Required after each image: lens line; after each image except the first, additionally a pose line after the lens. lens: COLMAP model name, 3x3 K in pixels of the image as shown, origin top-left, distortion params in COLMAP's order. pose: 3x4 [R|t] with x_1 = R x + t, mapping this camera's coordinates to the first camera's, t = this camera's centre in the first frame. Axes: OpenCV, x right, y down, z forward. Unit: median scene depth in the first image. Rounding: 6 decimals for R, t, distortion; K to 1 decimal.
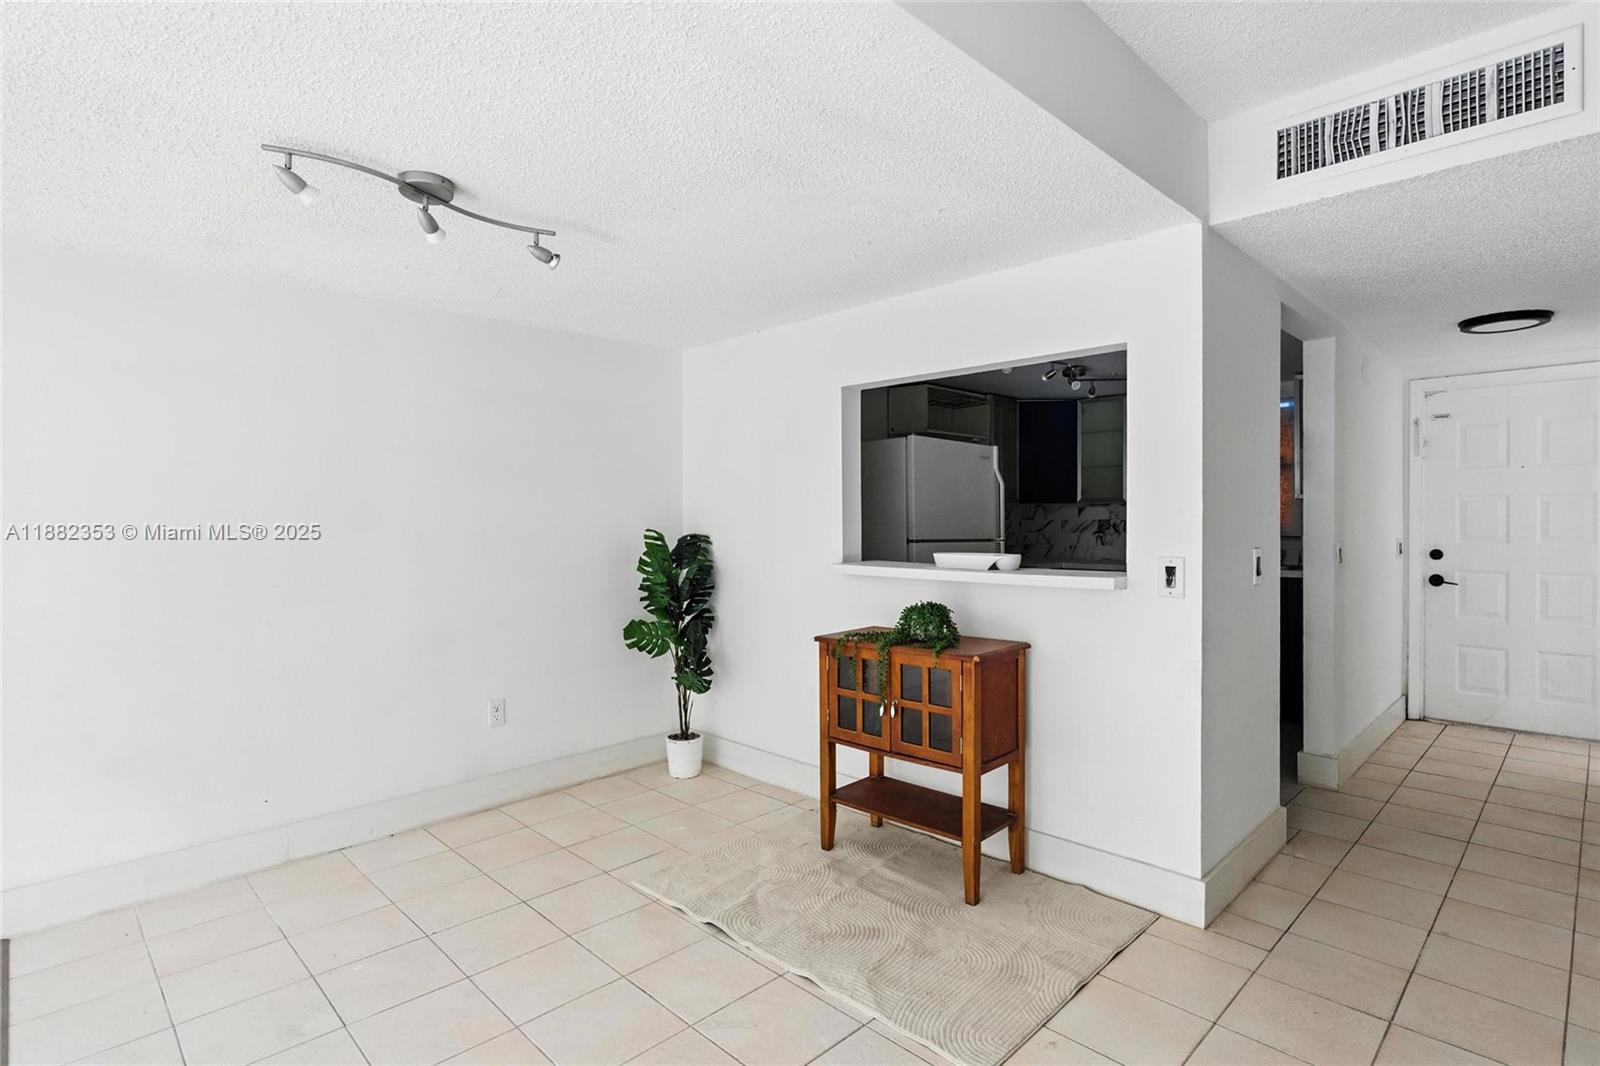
lens RADIAL K [[785.0, 0, 804.0], [0, 785.0, 531.5], [0, 0, 1]] dist [-0.011408, 0.004360]
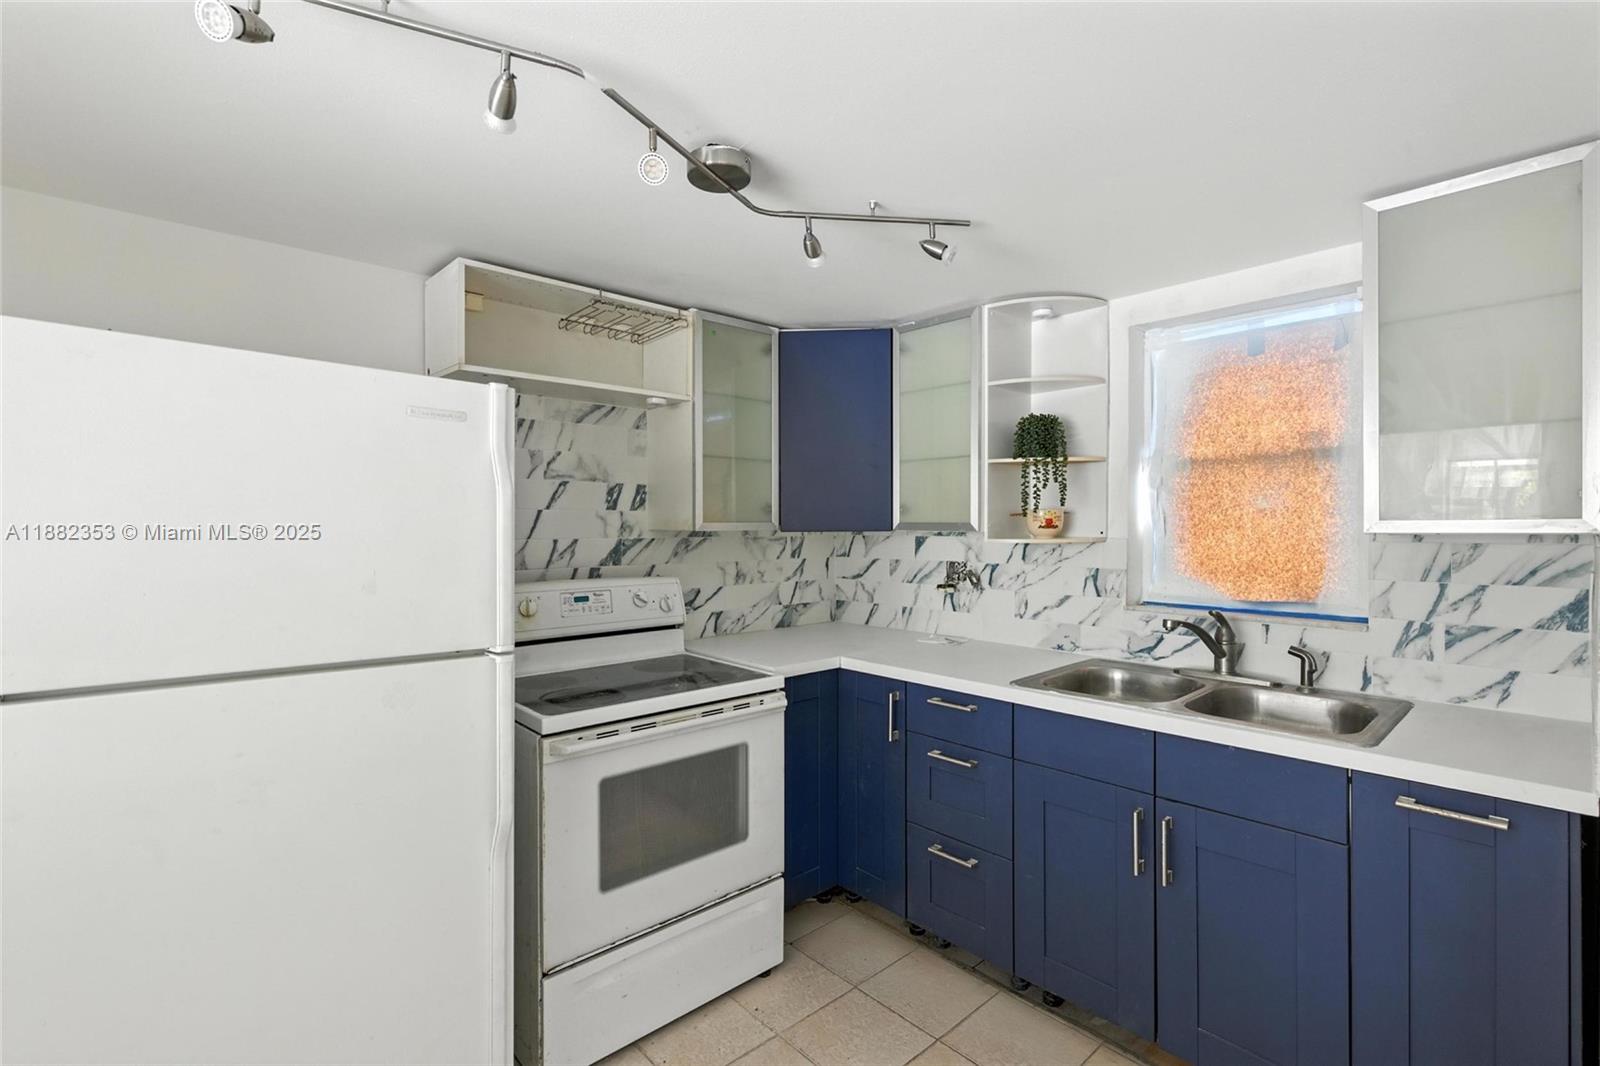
lens RADIAL K [[739.8, 0, 798.6], [0, 739.8, 528.5], [0, 0, 1]] dist [-0.000322, 0.000184]
pose [[0.999250, 0.006353, -0.038186, 0.585953], [-0.006784, 0.999915, -0.011150, -0.061649], [0.038112, 0.011401, 0.999208, 0.996428]]
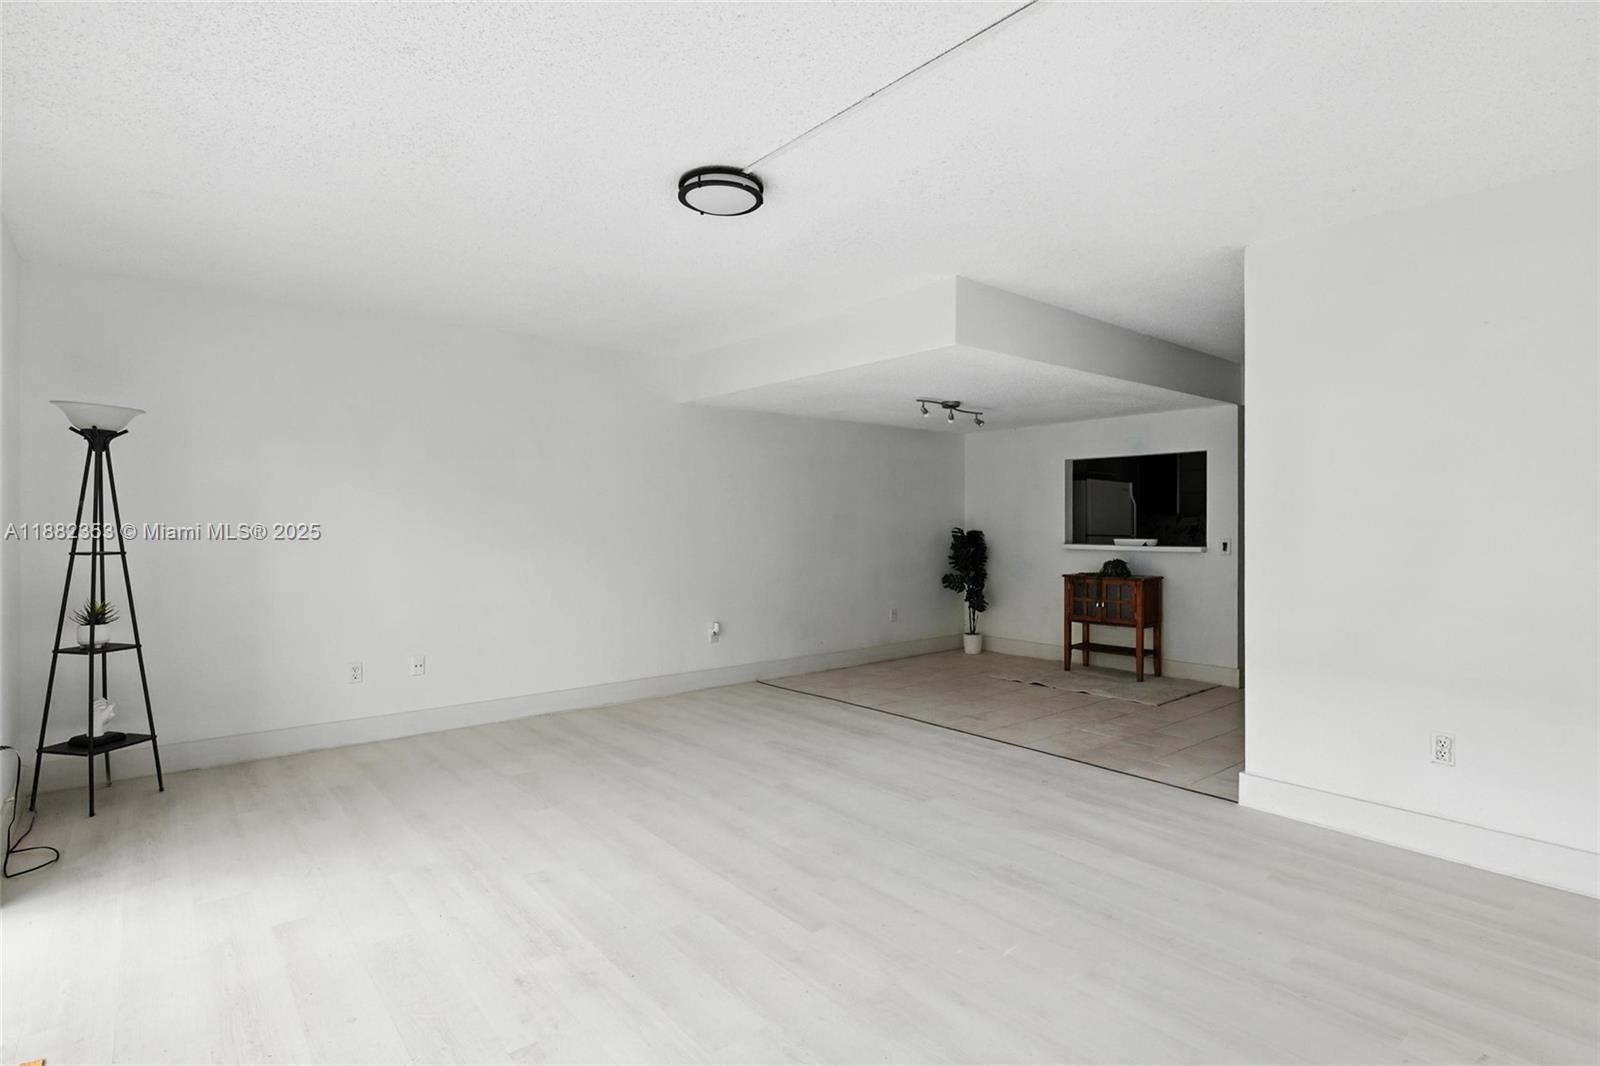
lens RADIAL K [[785.0, 0, 805.6], [0, 785.0, 523.4], [0, 0, 1]] dist [-0.011408, 0.004360]
pose [[0.995879, 0.006690, -0.090442, -0.490789], [-0.008586, 0.999751, -0.020581, 0.037355], [0.090282, 0.021273, 0.995689, -1.239101]]
